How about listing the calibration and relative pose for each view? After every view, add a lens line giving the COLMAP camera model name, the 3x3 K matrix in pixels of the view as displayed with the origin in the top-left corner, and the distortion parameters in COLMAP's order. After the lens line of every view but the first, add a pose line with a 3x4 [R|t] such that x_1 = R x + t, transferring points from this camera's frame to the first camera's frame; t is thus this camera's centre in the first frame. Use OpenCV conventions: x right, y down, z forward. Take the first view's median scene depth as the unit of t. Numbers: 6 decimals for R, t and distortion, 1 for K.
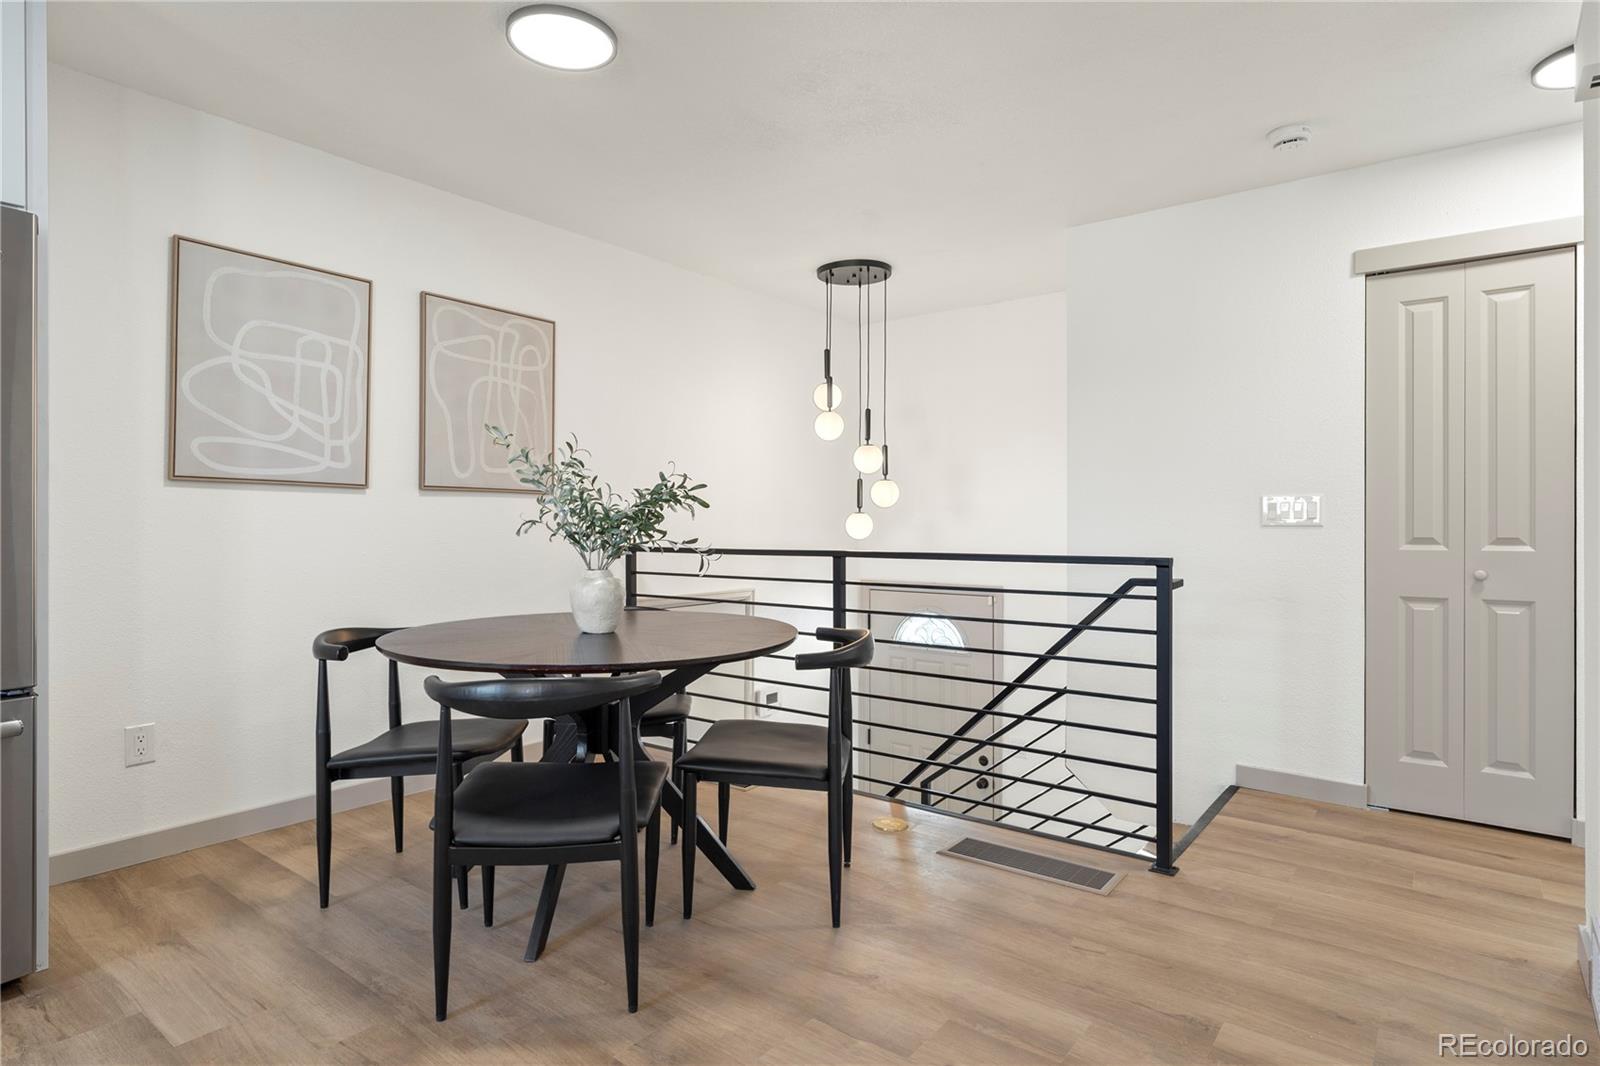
lens RADIAL K [[868.8, 0, 795.9], [0, 868.8, 520.9], [0, 0, 1]] dist [-0.006044, -0.000478]
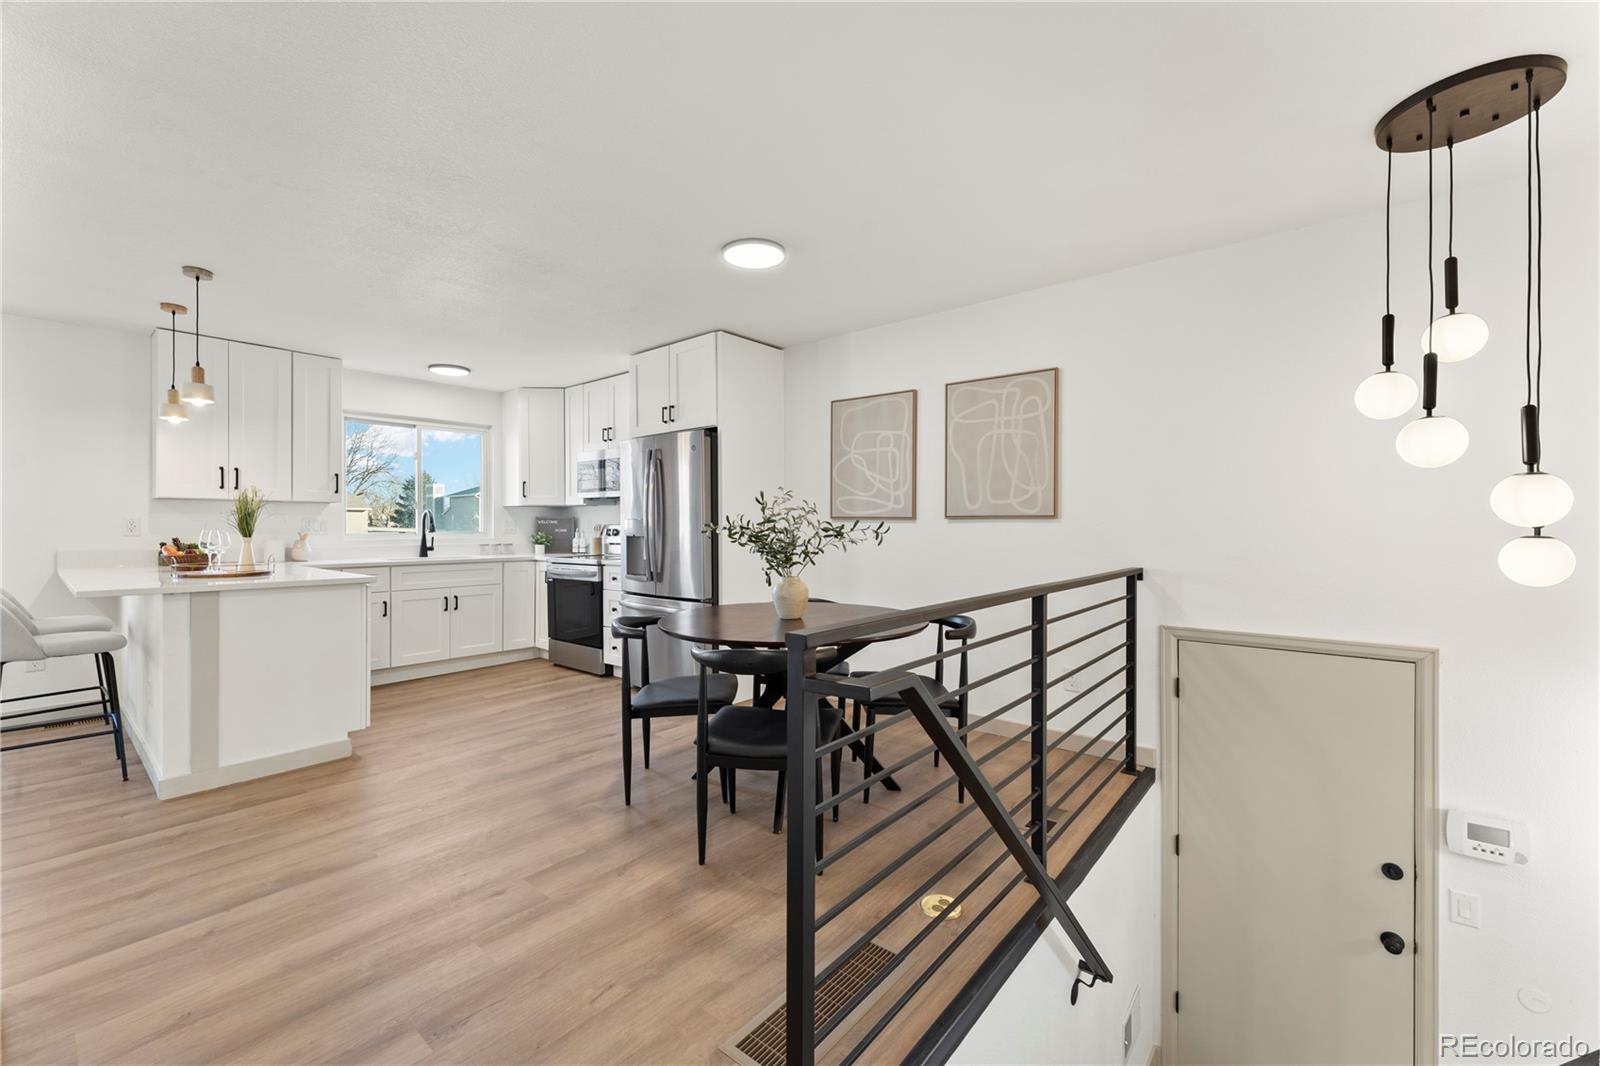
lens RADIAL K [[642.4, 0, 794.7], [0, 642.4, 524.6], [0, 0, 1]] dist [0.000133, -0.000023]
pose [[-0.038448, -0.003784, -0.999253, 0.777535], [0.003585, 0.999986, -0.003925, -0.026777], [0.999254, -0.003733, -0.038434, 0.913184]]
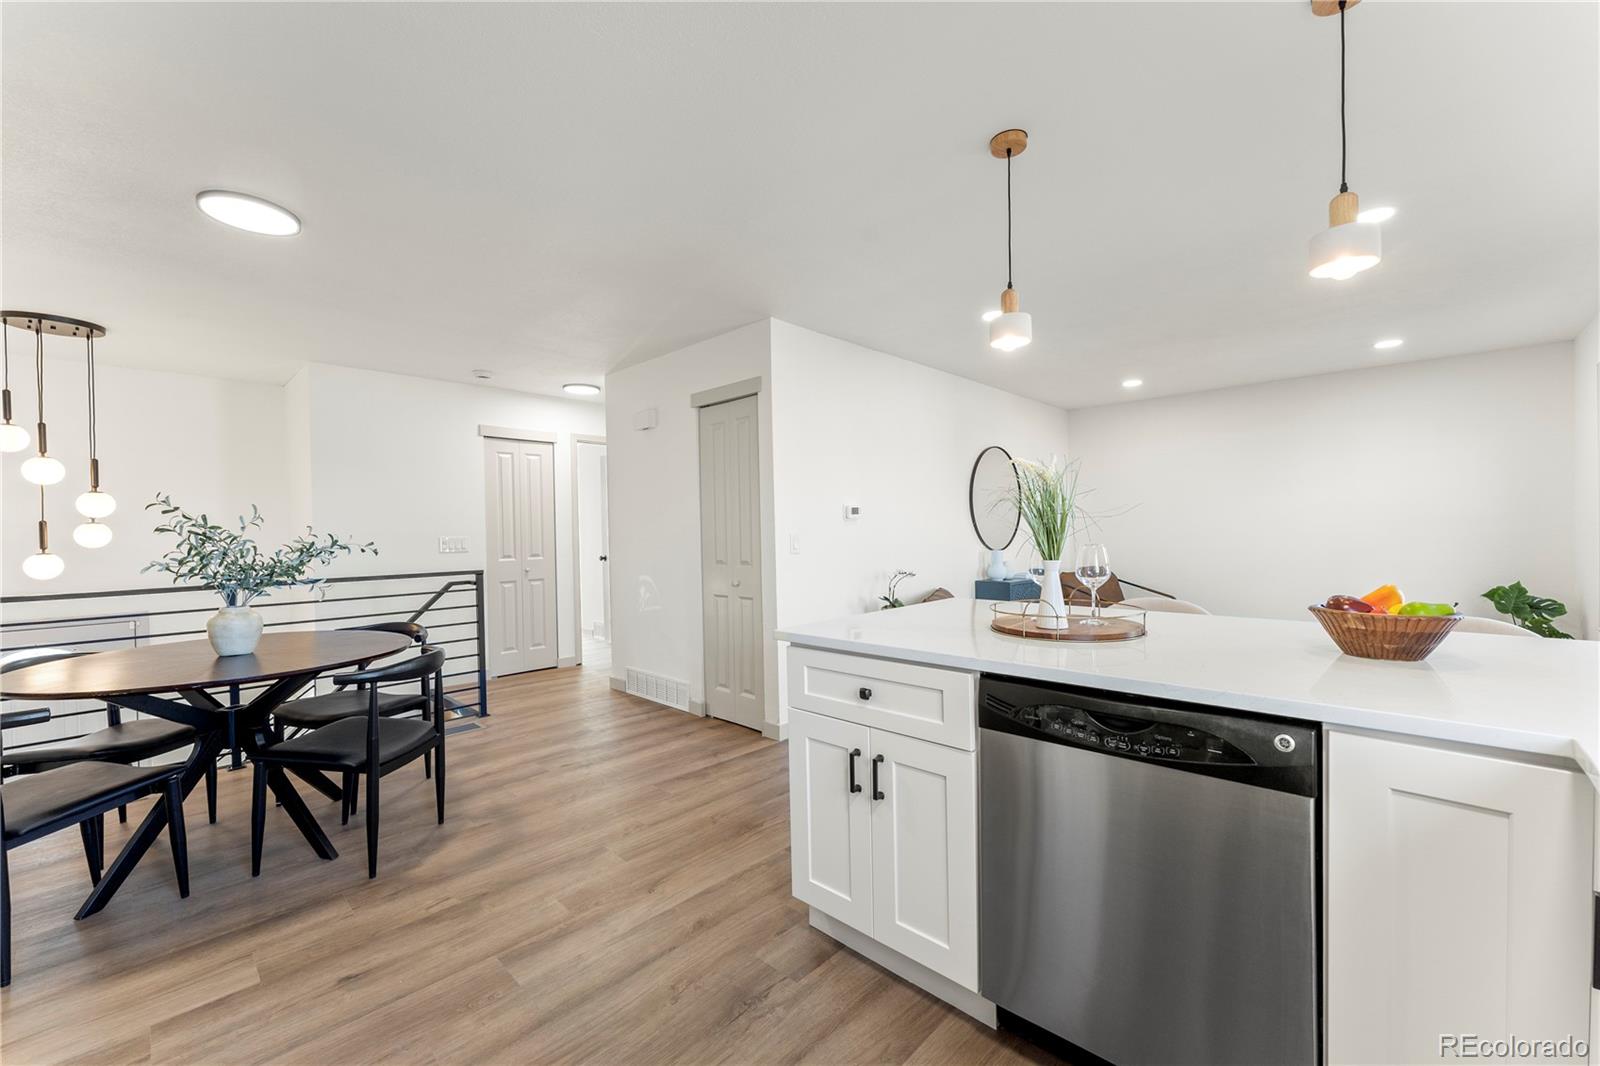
lens RADIAL K [[642.4, 0, 800.5], [0, 642.4, 533.6], [0, 0, 1]] dist [0.000133, -0.000023]
pose [[0.107889, -0.009269, 0.994120, -0.959512], [0.013533, 0.999878, 0.007854, -0.044630], [-0.994071, 0.012606, 0.108001, 0.037809]]
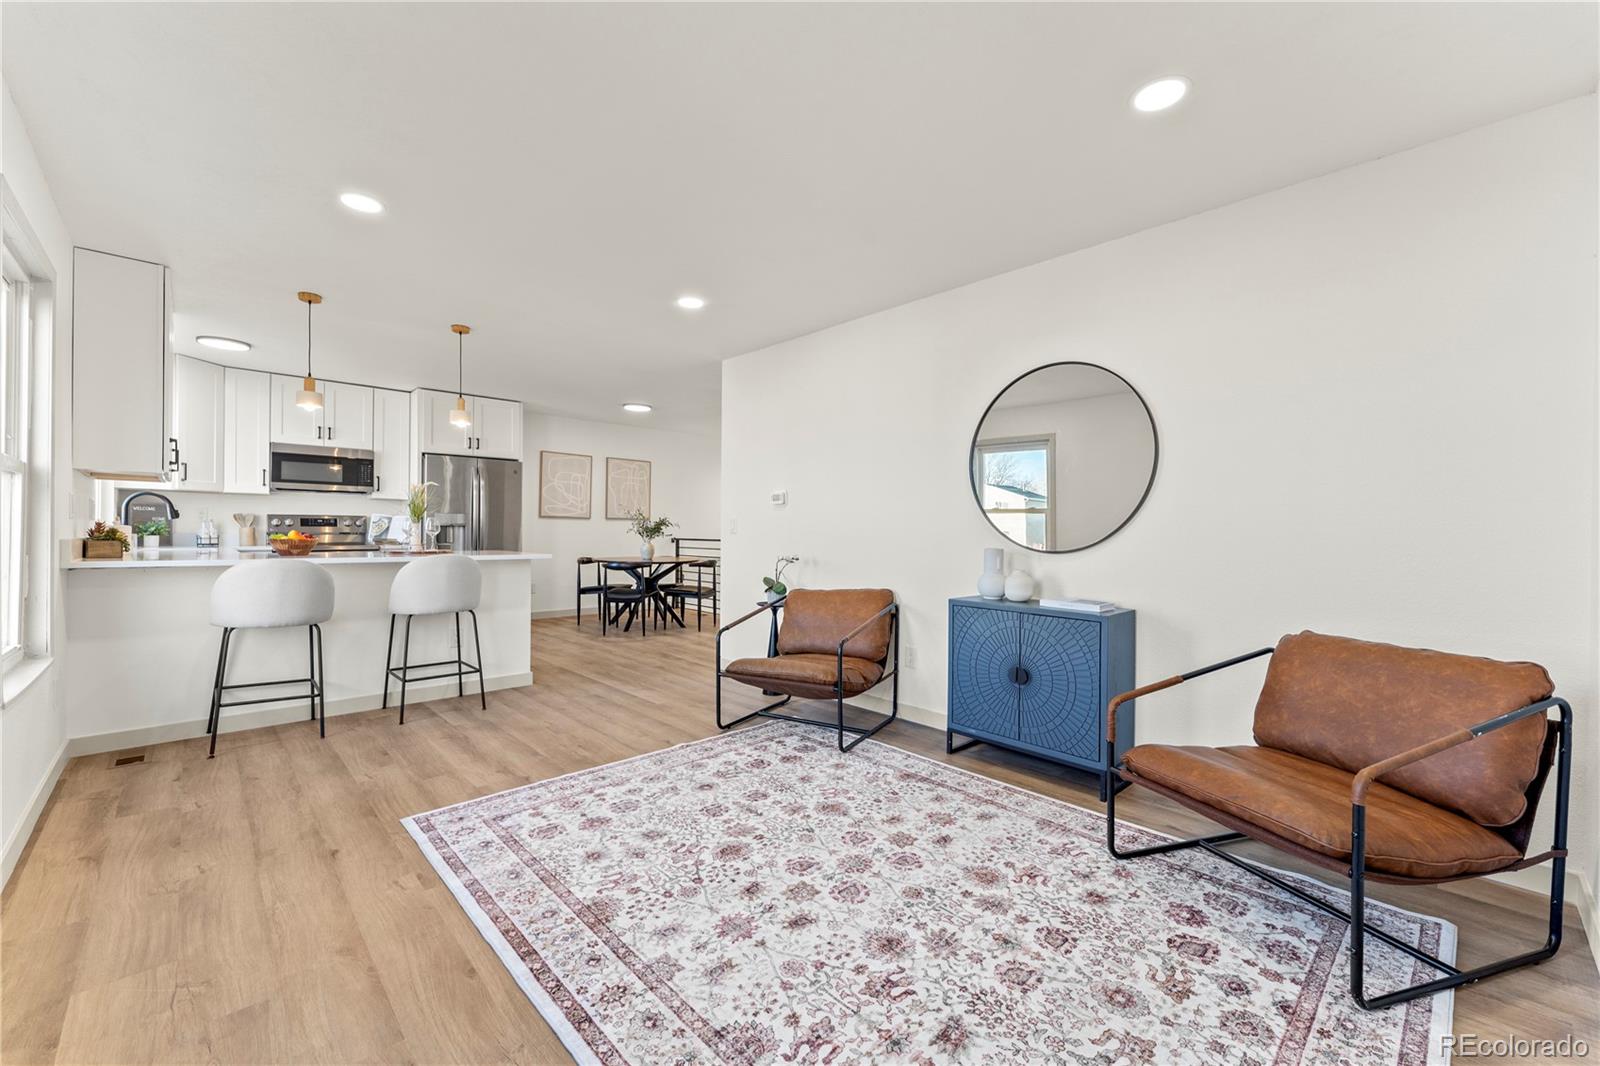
lens RADIAL K [[642.4, 0, 797.1], [0, 642.4, 531.0], [0, 0, 1]] dist [0.000133, -0.000023]
pose [[0.988778, 0.009518, -0.149089, 0.722947], [-0.009183, 0.999954, 0.002940, -0.006519], [0.149110, -0.001538, 0.988819, -1.448572]]
